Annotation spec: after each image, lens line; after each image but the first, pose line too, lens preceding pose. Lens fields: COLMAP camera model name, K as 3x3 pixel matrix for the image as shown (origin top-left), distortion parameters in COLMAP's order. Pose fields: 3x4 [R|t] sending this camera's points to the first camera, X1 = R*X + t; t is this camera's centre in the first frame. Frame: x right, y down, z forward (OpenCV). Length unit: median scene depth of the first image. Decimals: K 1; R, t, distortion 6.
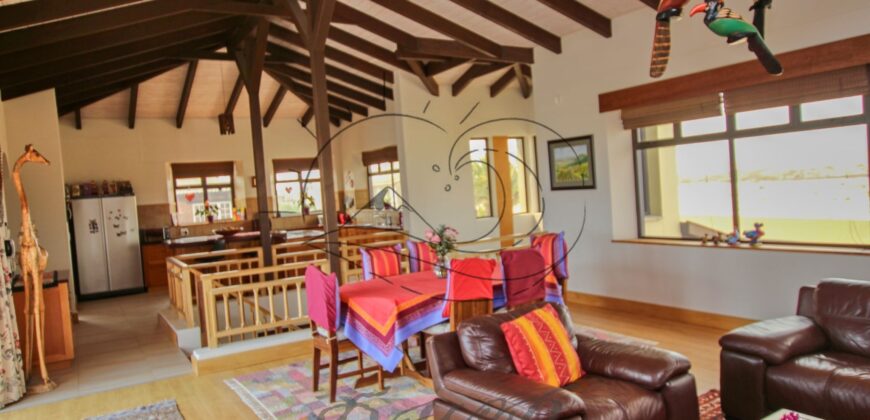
lens RADIAL K [[600.8, 0, 435.0], [0, 600.8, 210.0], [0, 0, 1]] dist [-0.001213, -0.000306]
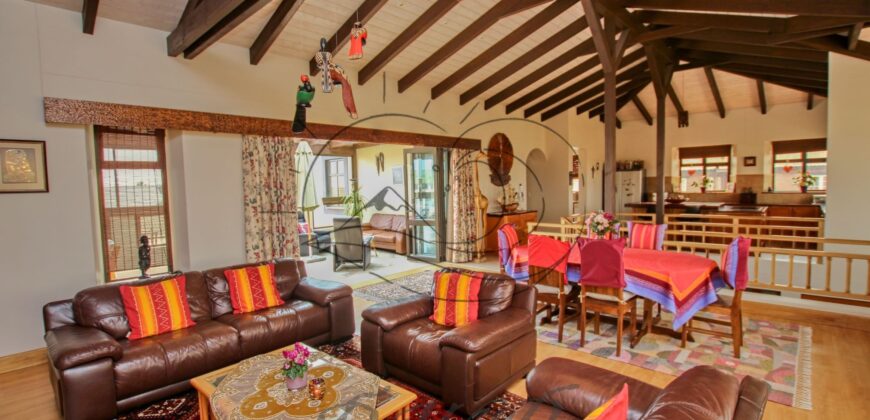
lens RADIAL K [[407.8, 0, 435.0], [0, 407.8, 210.0], [0, 0, 1]] dist [-0.014778, 0.000032]
pose [[0.262436, 0.126973, -0.956559, 0.324363], [-0.032755, 0.991906, 0.122679, -0.030413], [0.964393, -0.000863, 0.264471, 0.197191]]
